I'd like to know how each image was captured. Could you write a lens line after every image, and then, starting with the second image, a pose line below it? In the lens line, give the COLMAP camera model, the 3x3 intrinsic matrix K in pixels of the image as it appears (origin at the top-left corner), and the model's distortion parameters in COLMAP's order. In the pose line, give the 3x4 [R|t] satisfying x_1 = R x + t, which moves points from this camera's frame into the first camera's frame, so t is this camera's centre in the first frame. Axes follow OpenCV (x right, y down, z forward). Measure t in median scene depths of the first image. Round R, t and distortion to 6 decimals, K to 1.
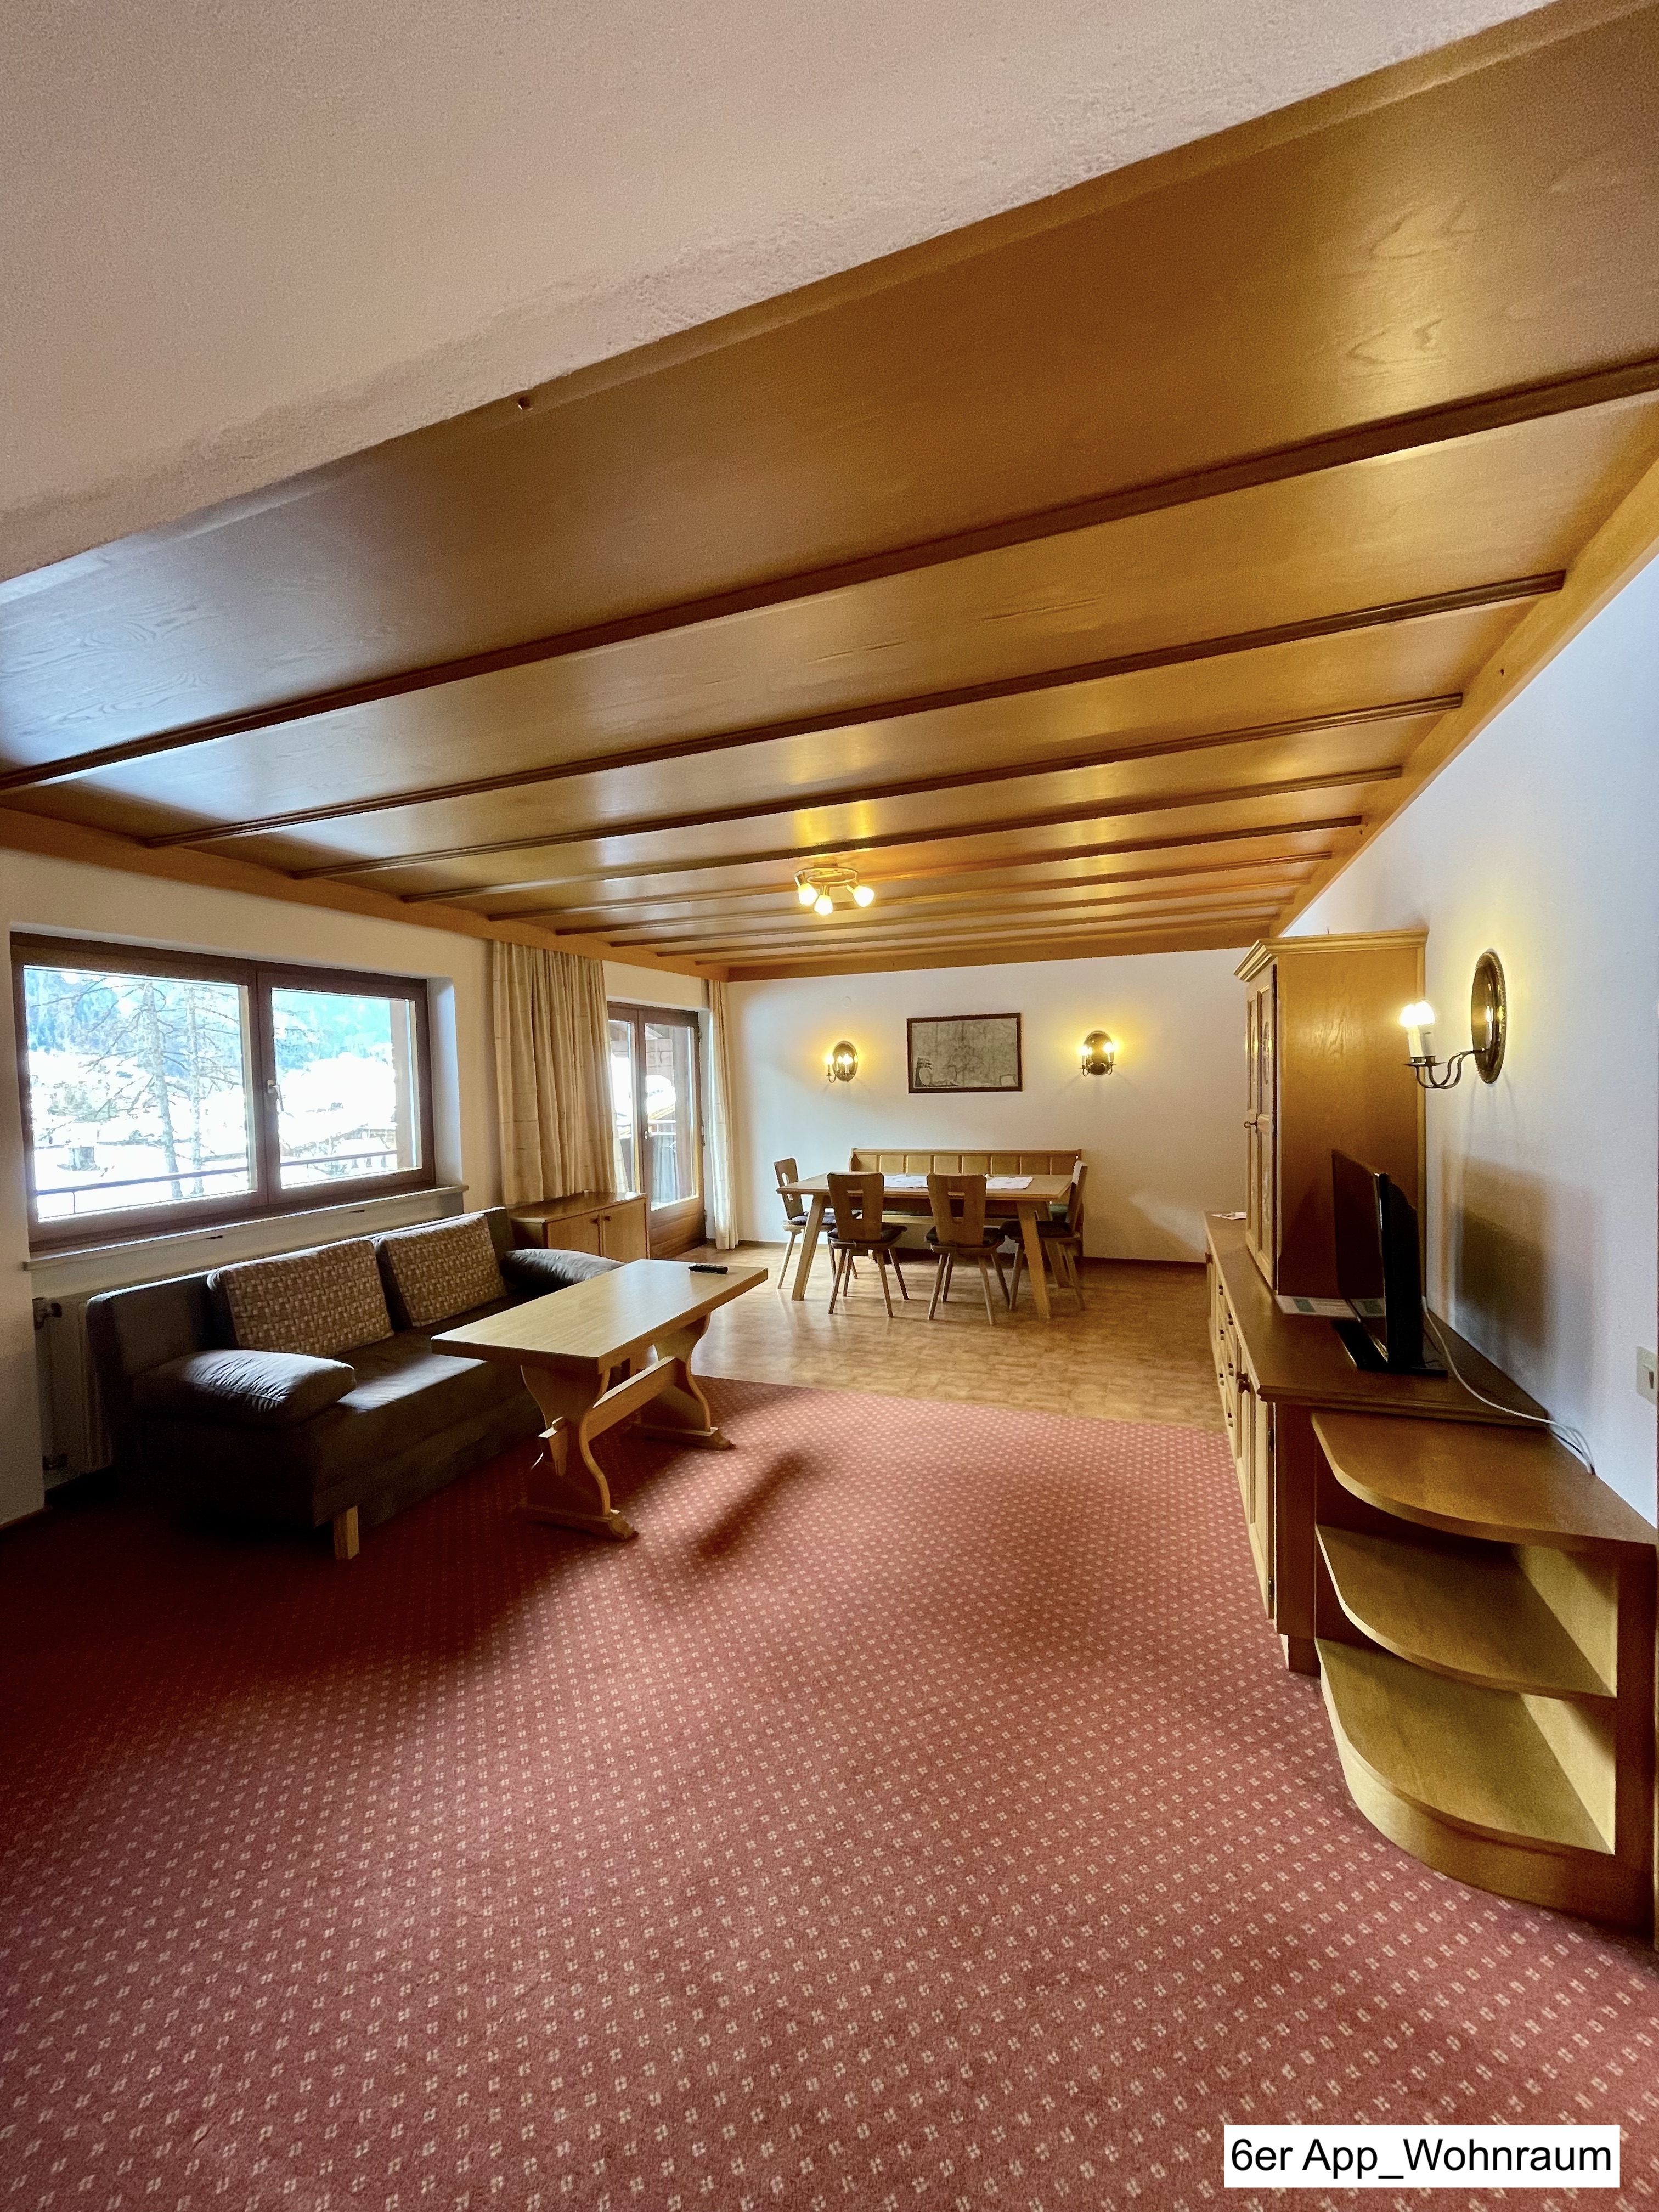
lens RADIAL K [[886.2, 0, 829.5], [0, 886.2, 1106.0], [0, 0, 1]] dist [0.000378, 0.000005]
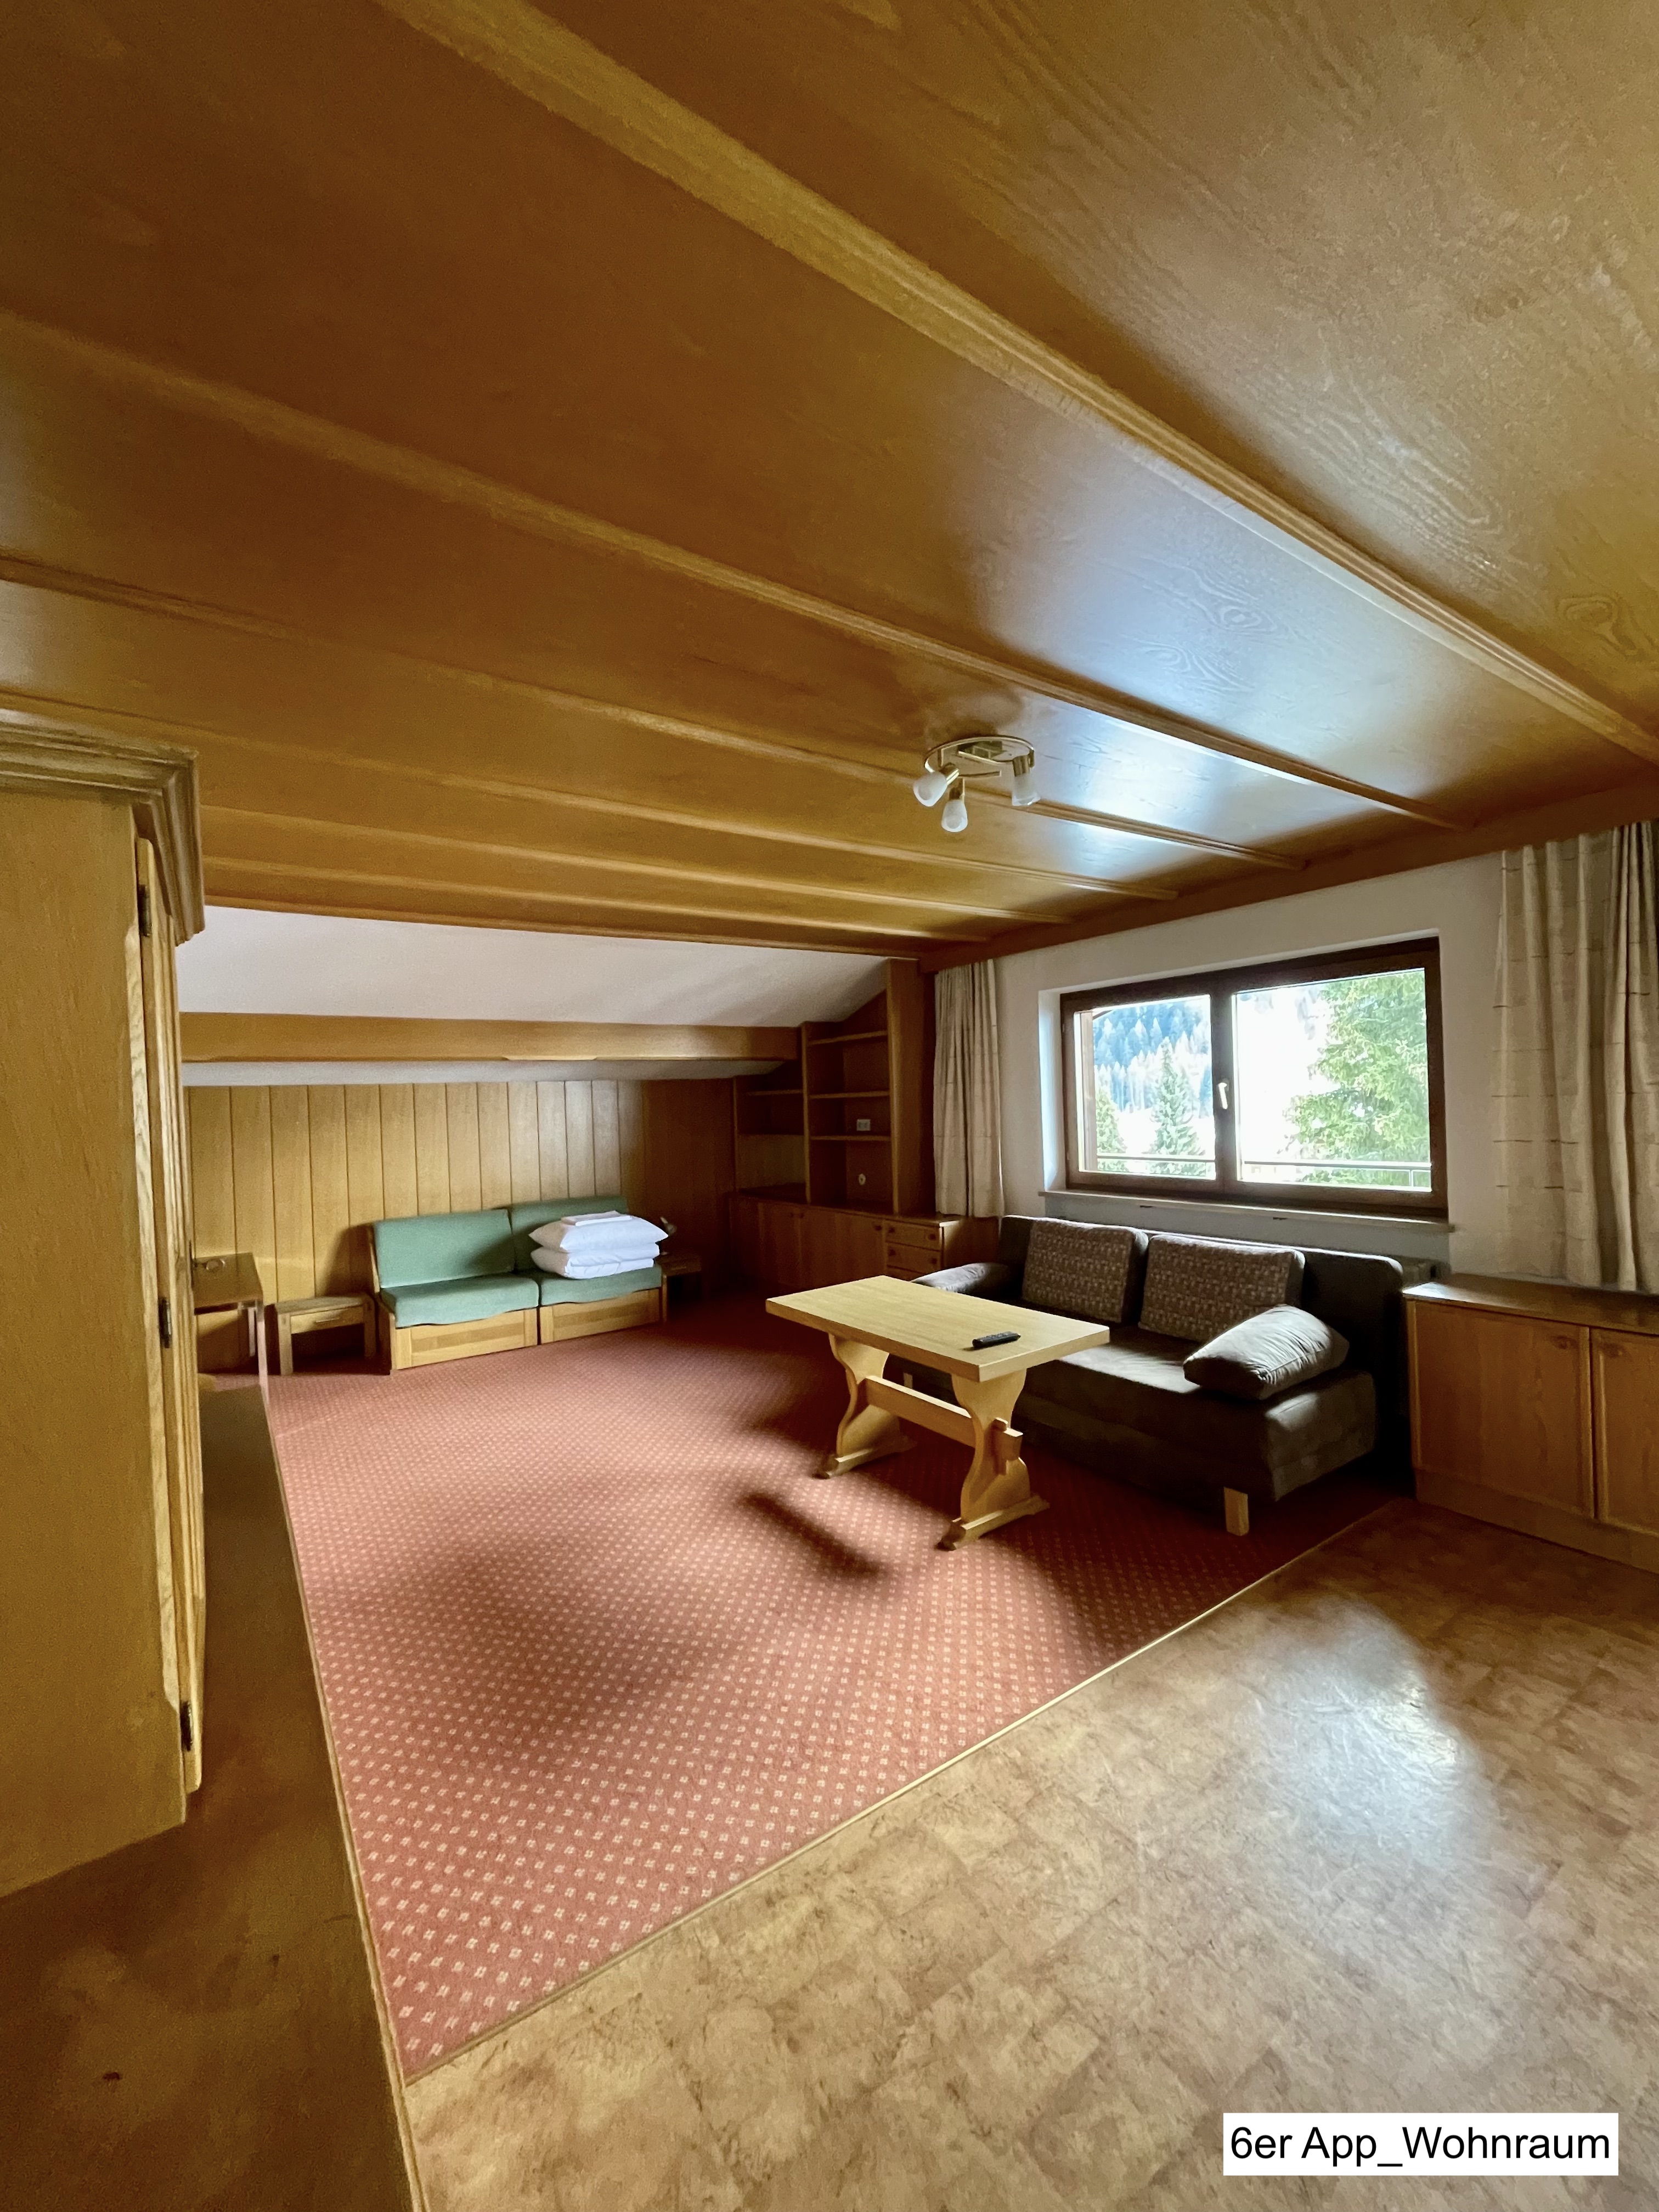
lens RADIAL K [[886.2, 0, 829.5], [0, 886.2, 1106.0], [0, 0, 1]] dist [0.000378, 0.000005]
pose [[-0.569871, 0.050398, -0.820187, 0.517466], [0.020070, 0.998673, 0.047420, -0.055675], [0.821489, 0.010562, -0.570127, 1.182899]]
